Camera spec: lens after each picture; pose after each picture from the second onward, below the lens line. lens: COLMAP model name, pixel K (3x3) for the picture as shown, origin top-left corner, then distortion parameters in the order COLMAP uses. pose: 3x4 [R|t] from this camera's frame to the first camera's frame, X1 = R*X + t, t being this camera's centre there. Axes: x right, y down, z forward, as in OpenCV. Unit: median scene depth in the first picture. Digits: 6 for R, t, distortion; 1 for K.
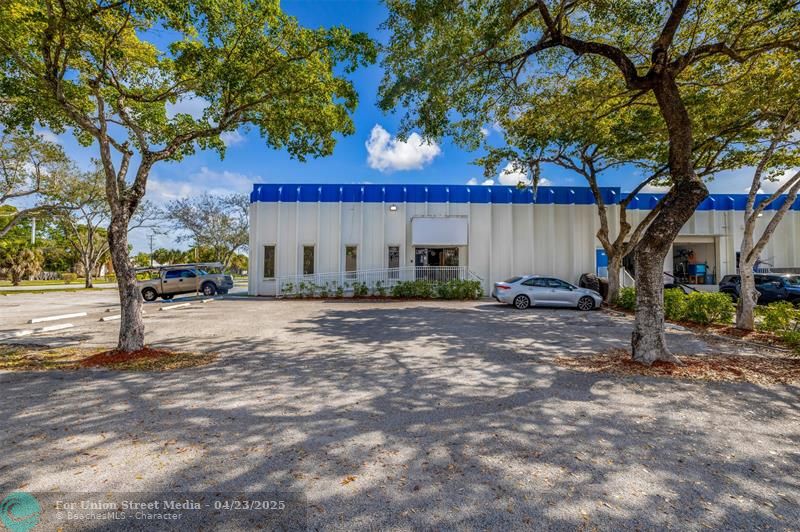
lens RADIAL K [[350.3, 0, 402.4], [0, 350.3, 265.4], [0, 0, 1]] dist [-0.005991, -0.000131]
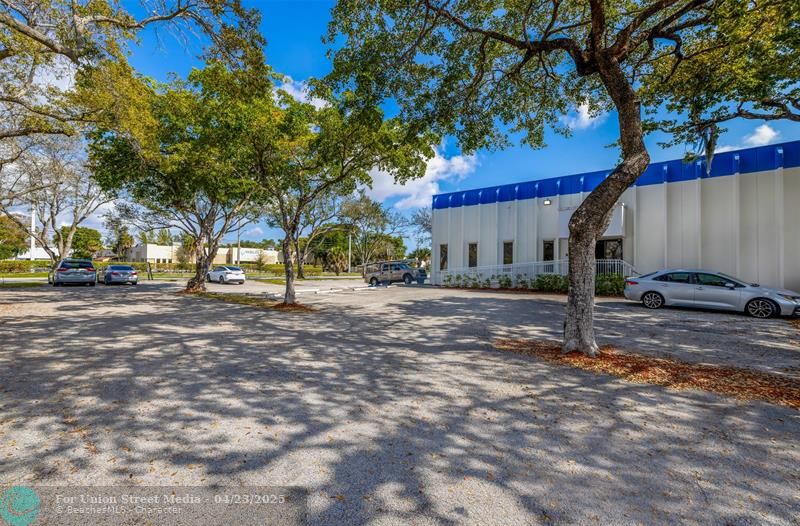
lens RADIAL K [[340.8, 0, 400.4], [0, 340.8, 262.6], [0, 0, 1]] dist [-0.000382, 0.000369]
pose [[0.767907, -0.006633, -0.640527, 0.293754], [0.009362, 0.999956, 0.000869, 0.004911], [0.640493, -0.006664, 0.767935, -0.021221]]
